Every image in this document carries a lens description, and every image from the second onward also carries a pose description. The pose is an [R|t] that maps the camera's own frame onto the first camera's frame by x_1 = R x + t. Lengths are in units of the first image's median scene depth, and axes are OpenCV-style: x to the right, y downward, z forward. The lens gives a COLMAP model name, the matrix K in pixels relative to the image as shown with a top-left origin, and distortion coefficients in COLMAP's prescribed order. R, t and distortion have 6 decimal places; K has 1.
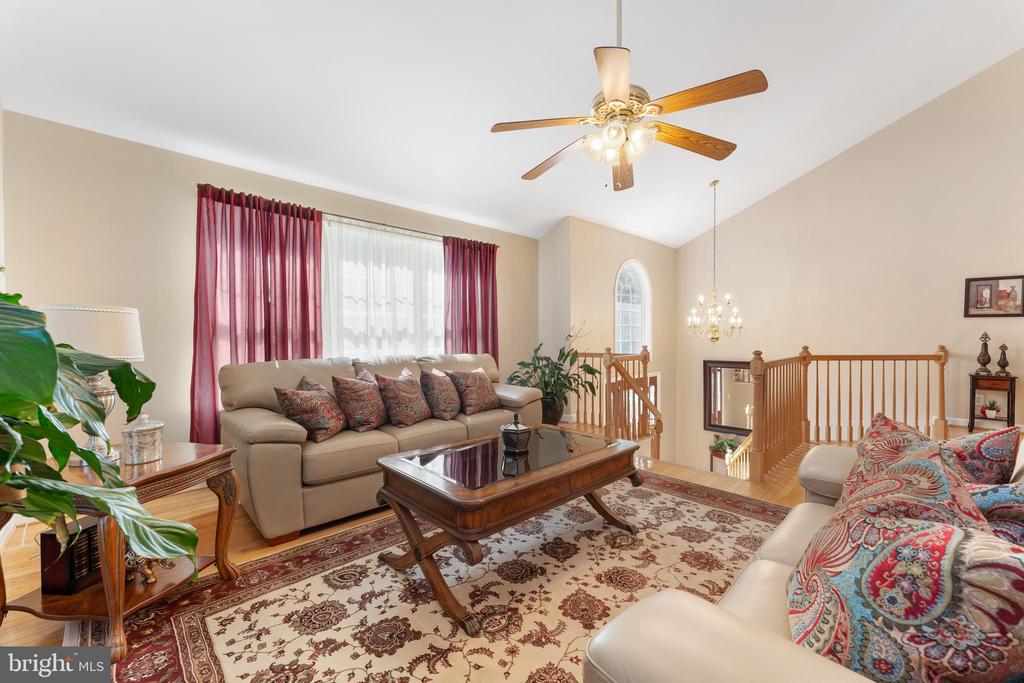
lens RADIAL K [[408.3, 0, 513.7], [0, 408.3, 339.9], [0, 0, 1]] dist [-0.000117, 0.000031]
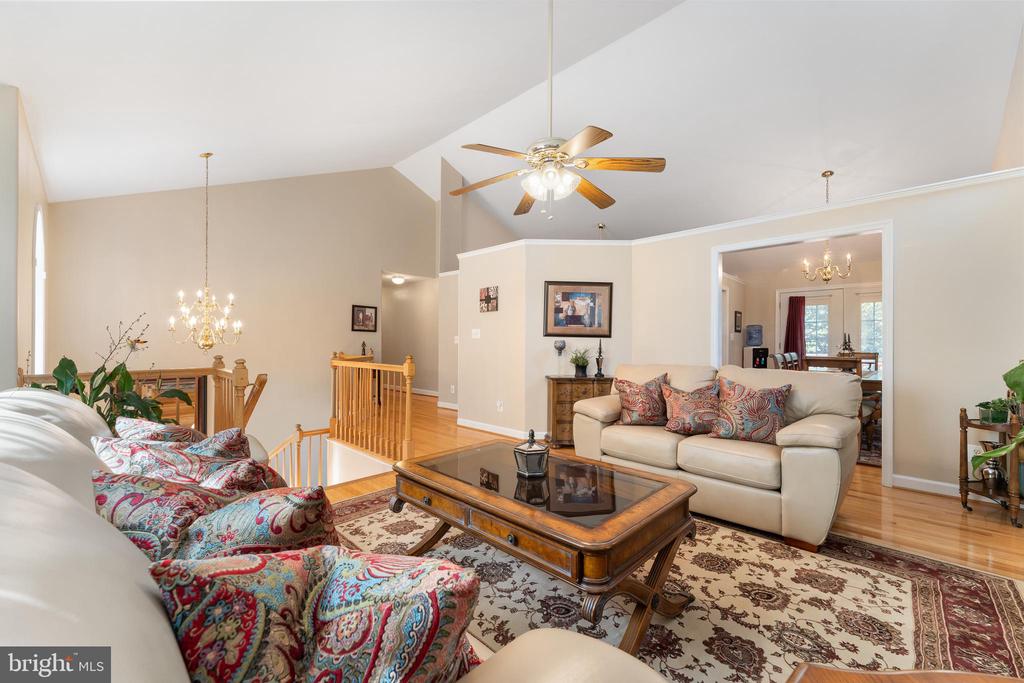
lens RADIAL K [[408.3, 0, 513.7], [0, 408.3, 339.9], [0, 0, 1]] dist [-0.000117, 0.000031]
pose [[-0.040058, 0.012910, 0.999114, -0.955036], [0.006087, 0.999901, -0.012676, -0.003629], [-0.999179, 0.005573, -0.040132, 1.178571]]
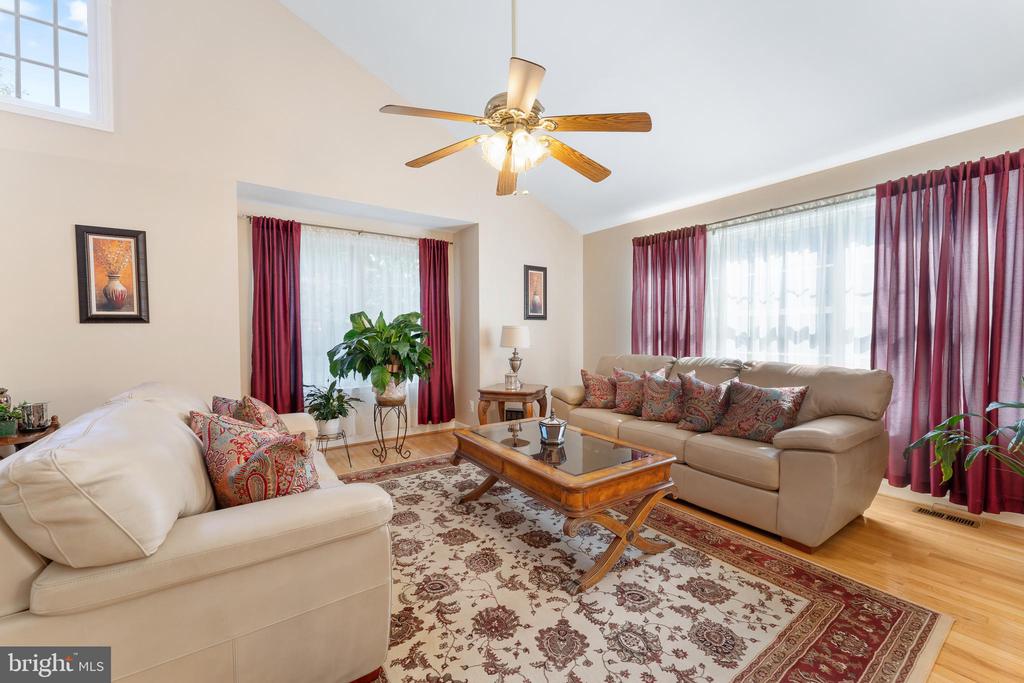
lens RADIAL K [[408.3, 0, 513.7], [0, 408.3, 339.9], [0, 0, 1]] dist [-0.000117, 0.000031]
pose [[-0.154116, 0.022864, -0.987788, 1.267628], [-0.003888, 0.999710, 0.023747, -0.046369], [0.988045, 0.007500, -0.153983, 1.172984]]
